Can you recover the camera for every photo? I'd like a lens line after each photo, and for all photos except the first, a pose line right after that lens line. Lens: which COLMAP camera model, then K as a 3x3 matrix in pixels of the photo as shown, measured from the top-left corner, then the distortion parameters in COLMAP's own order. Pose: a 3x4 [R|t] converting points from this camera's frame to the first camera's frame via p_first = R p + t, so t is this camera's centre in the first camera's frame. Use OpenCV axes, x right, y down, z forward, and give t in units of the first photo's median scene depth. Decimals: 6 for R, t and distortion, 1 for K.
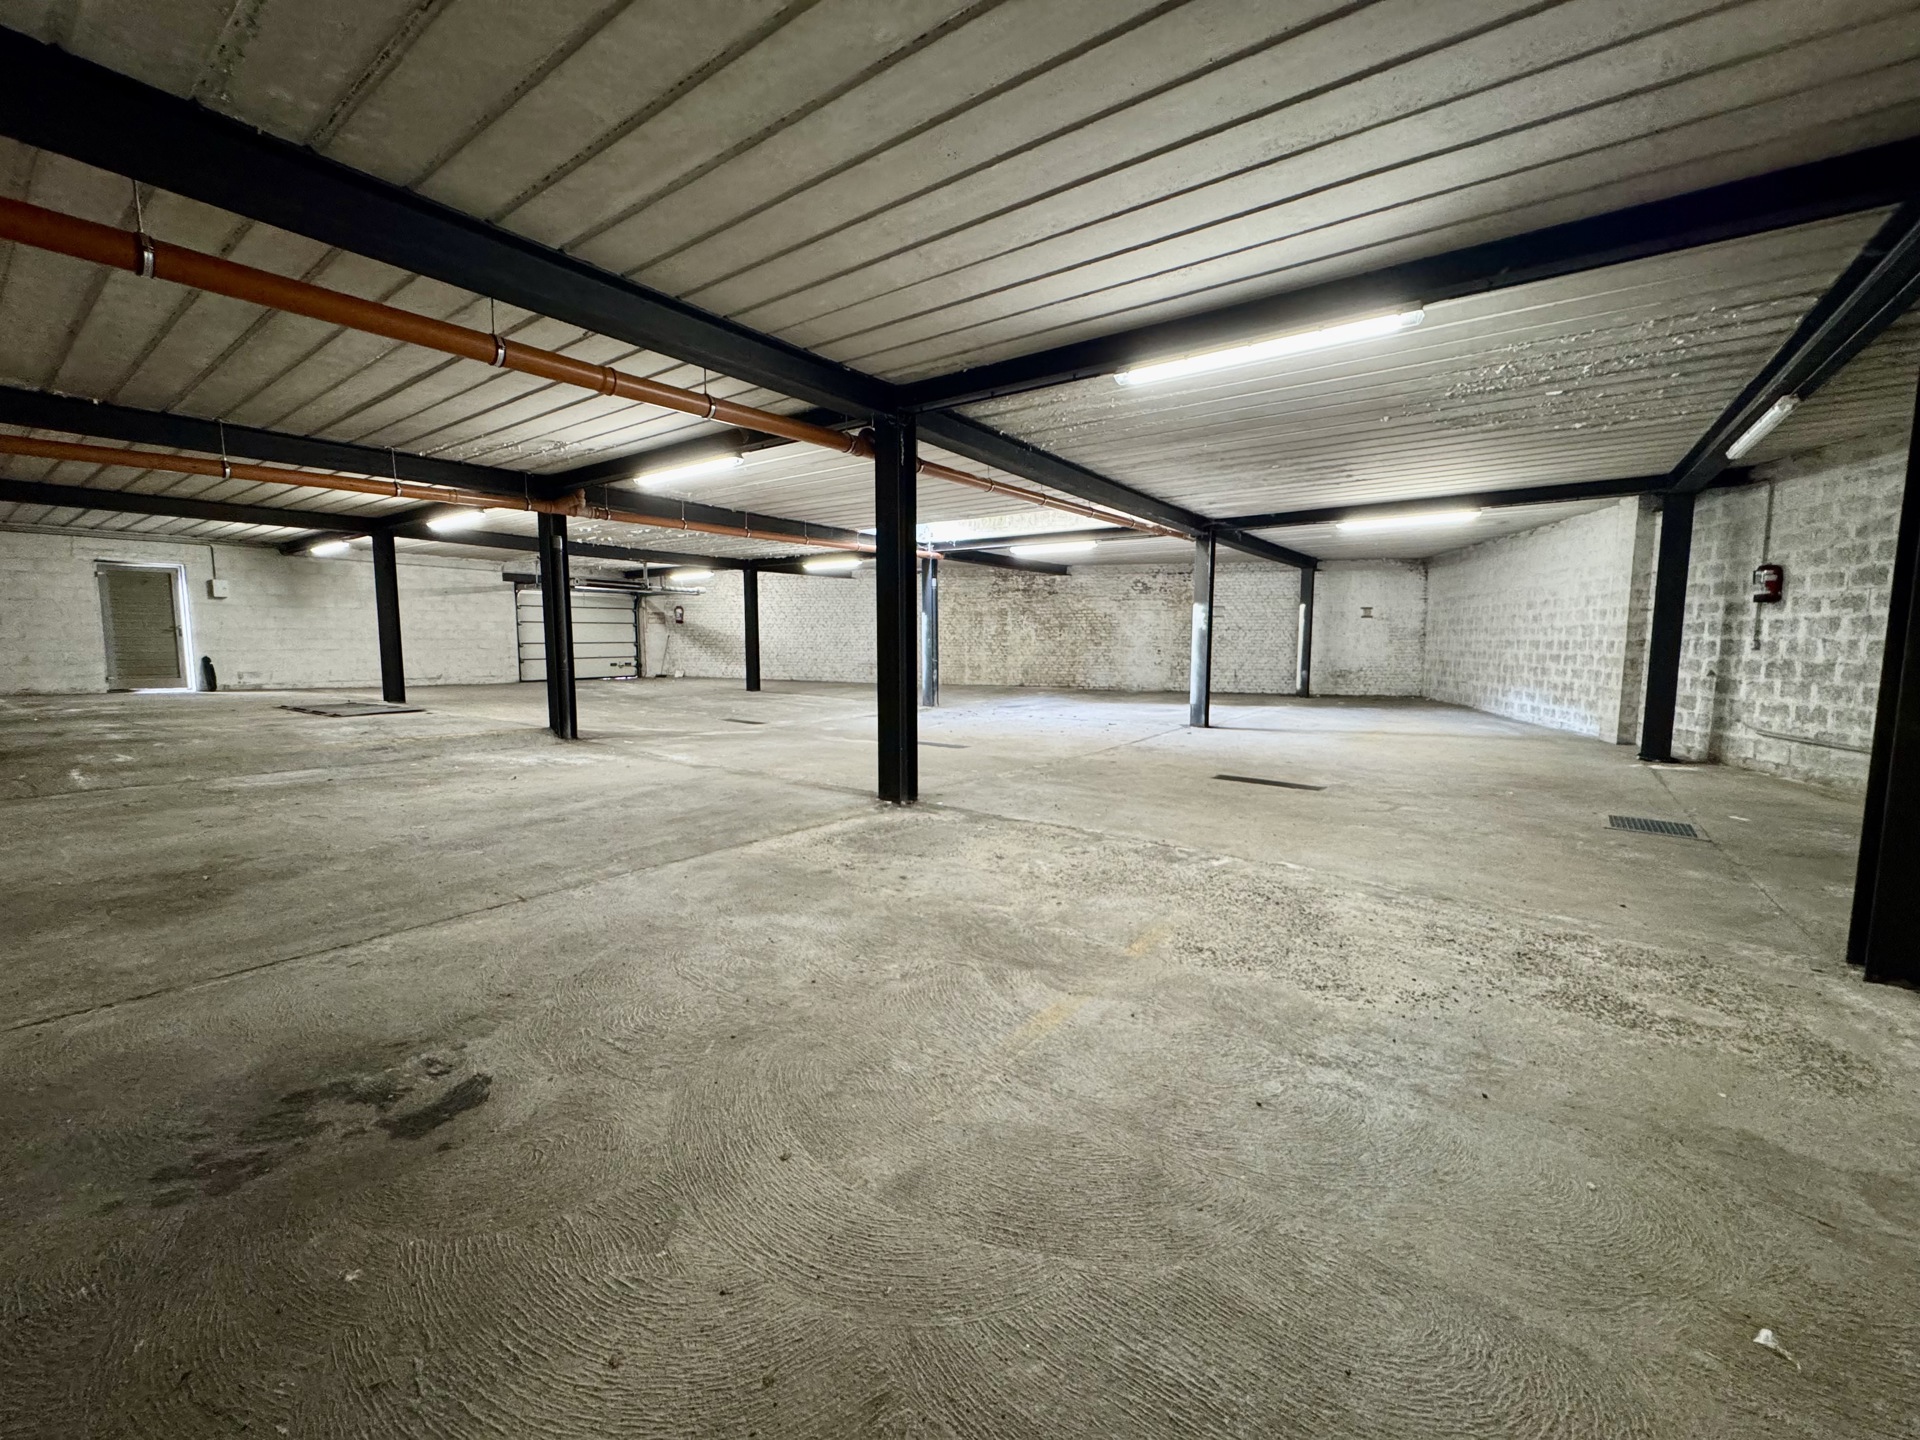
lens RADIAL K [[766.9, 0, 956.6], [0, 766.9, 716.3], [0, 0, 1]] dist [-0.000684, 0.000210]
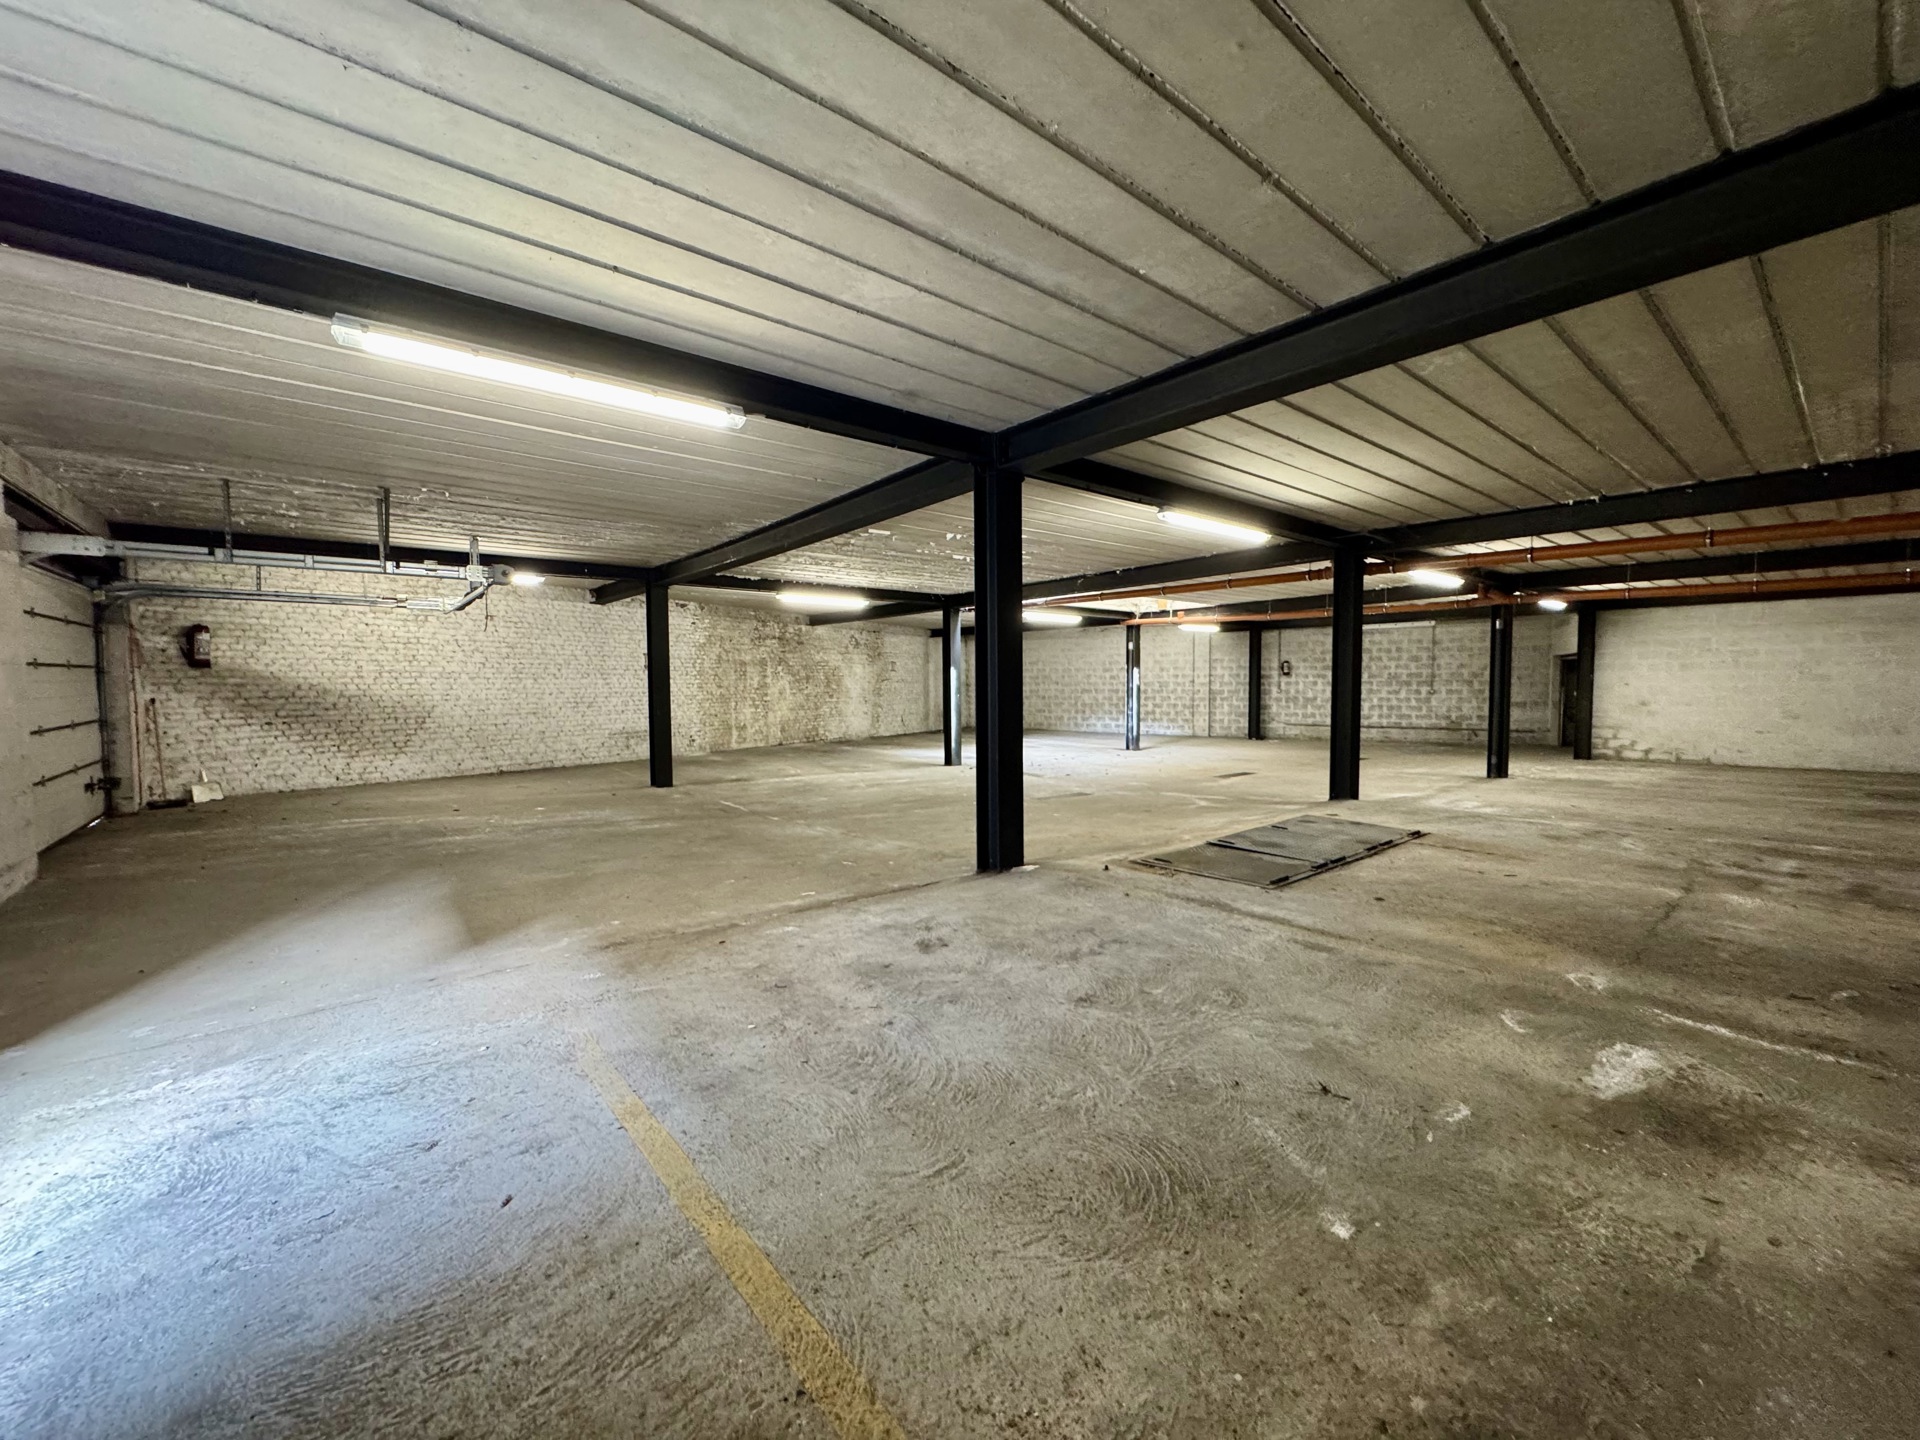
lens RADIAL K [[766.9, 0, 965.2], [0, 766.9, 723.7], [0, 0, 1]] dist [-0.000684, 0.000210]
pose [[0.246077, -0.055442, 0.967663, -0.744541], [0.101122, 0.994383, 0.031257, -0.072605], [-0.963961, 0.090161, 0.250301, 0.587233]]
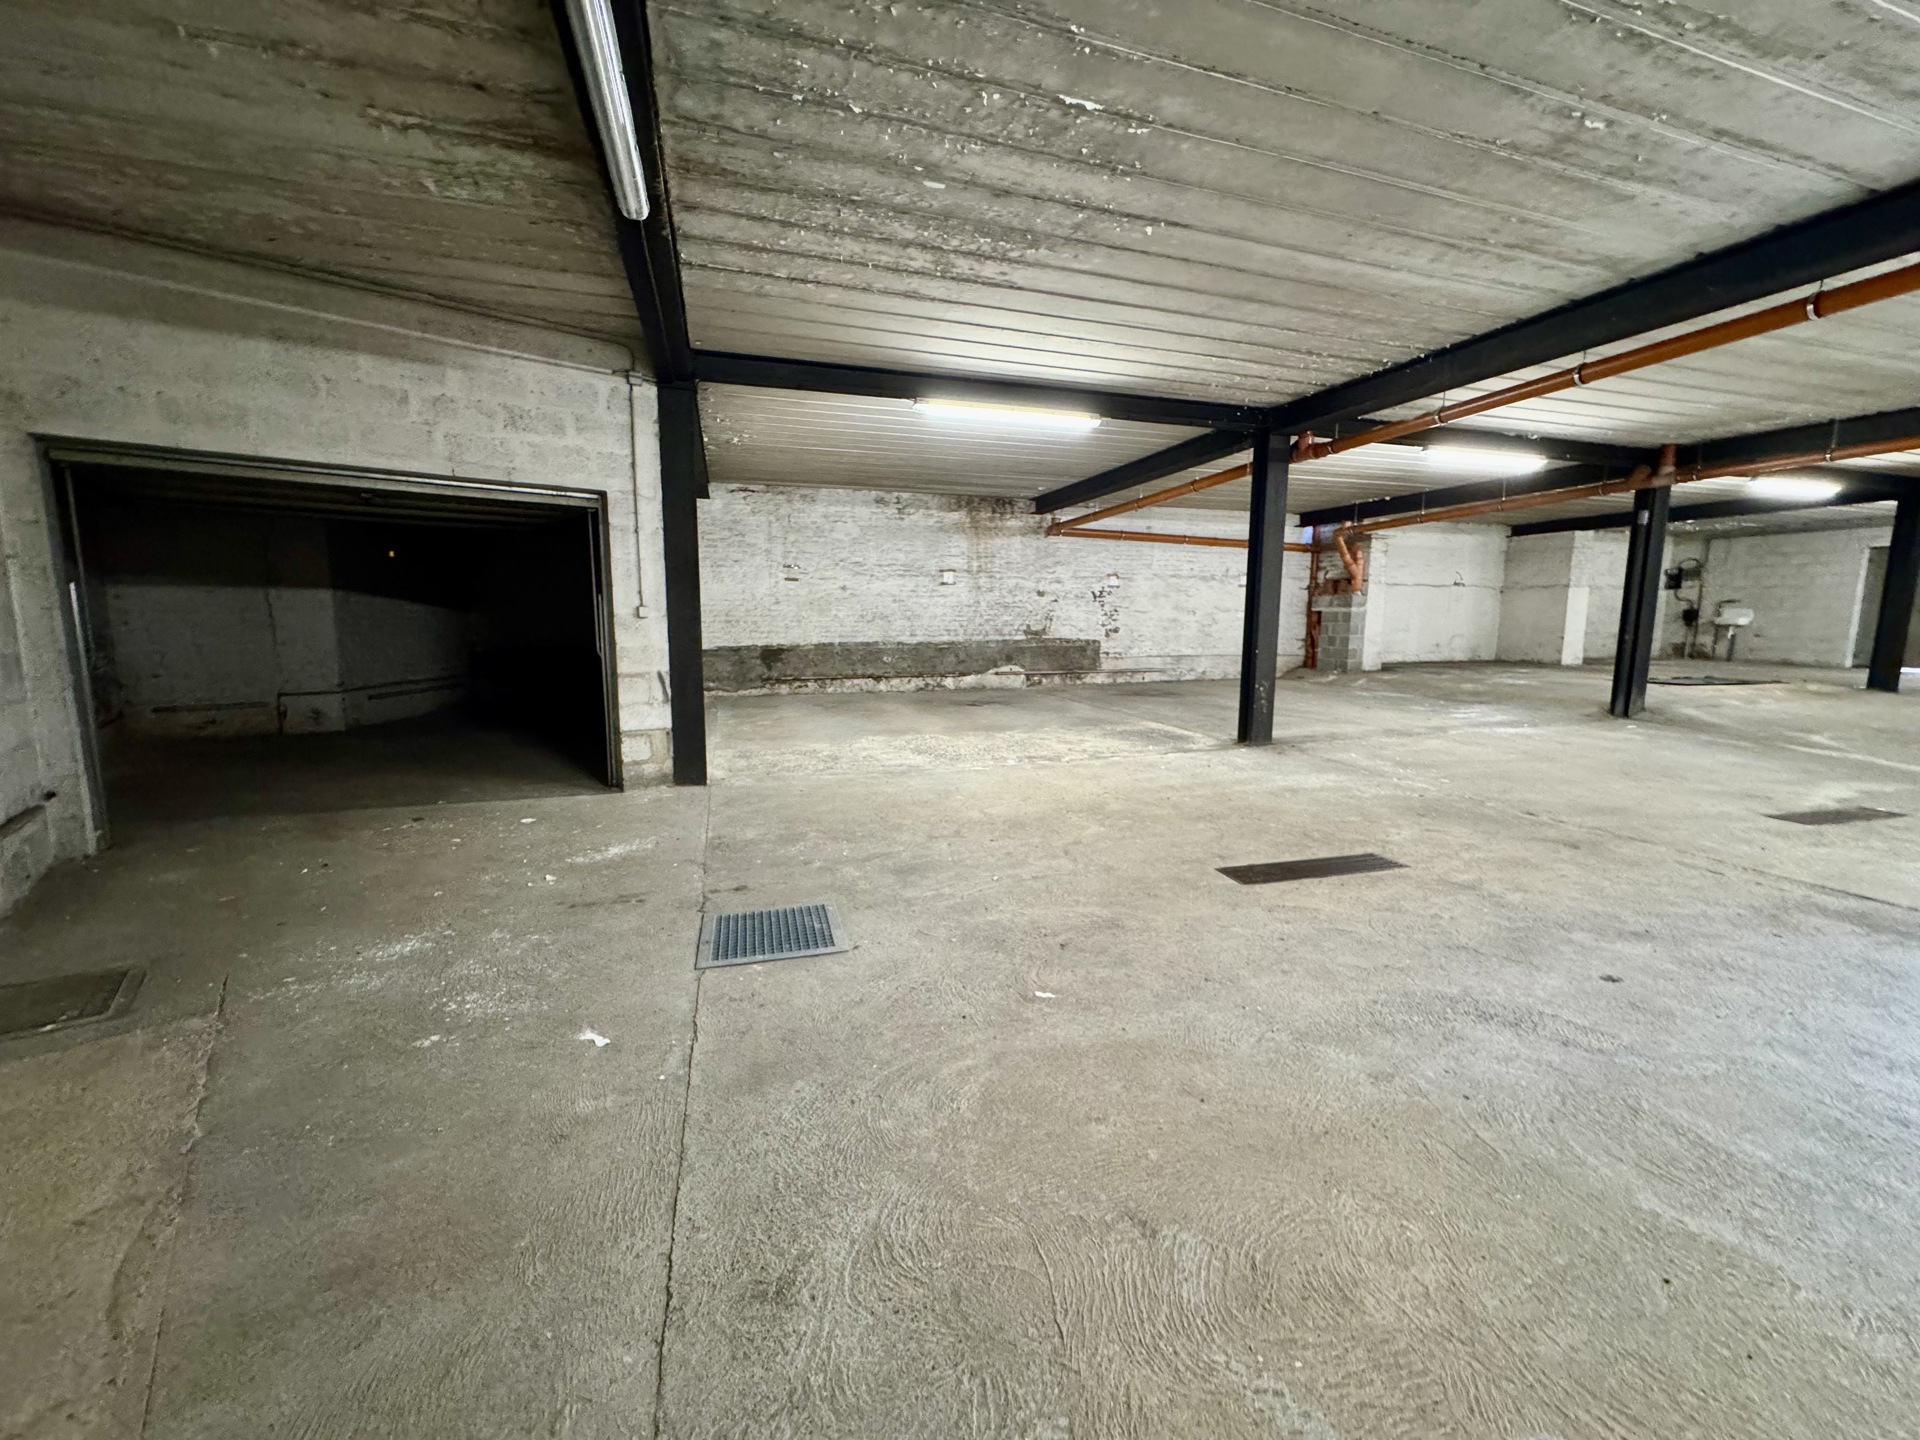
lens RADIAL K [[766.9, 0, 958.9], [0, 766.9, 716.8], [0, 0, 1]] dist [-0.000684, 0.000210]
pose [[-0.598424, 0.101119, -0.794773, 0.381267], [-0.086853, 0.977969, 0.189823, -0.040768], [0.796458, 0.182623, -0.576458, 0.435711]]
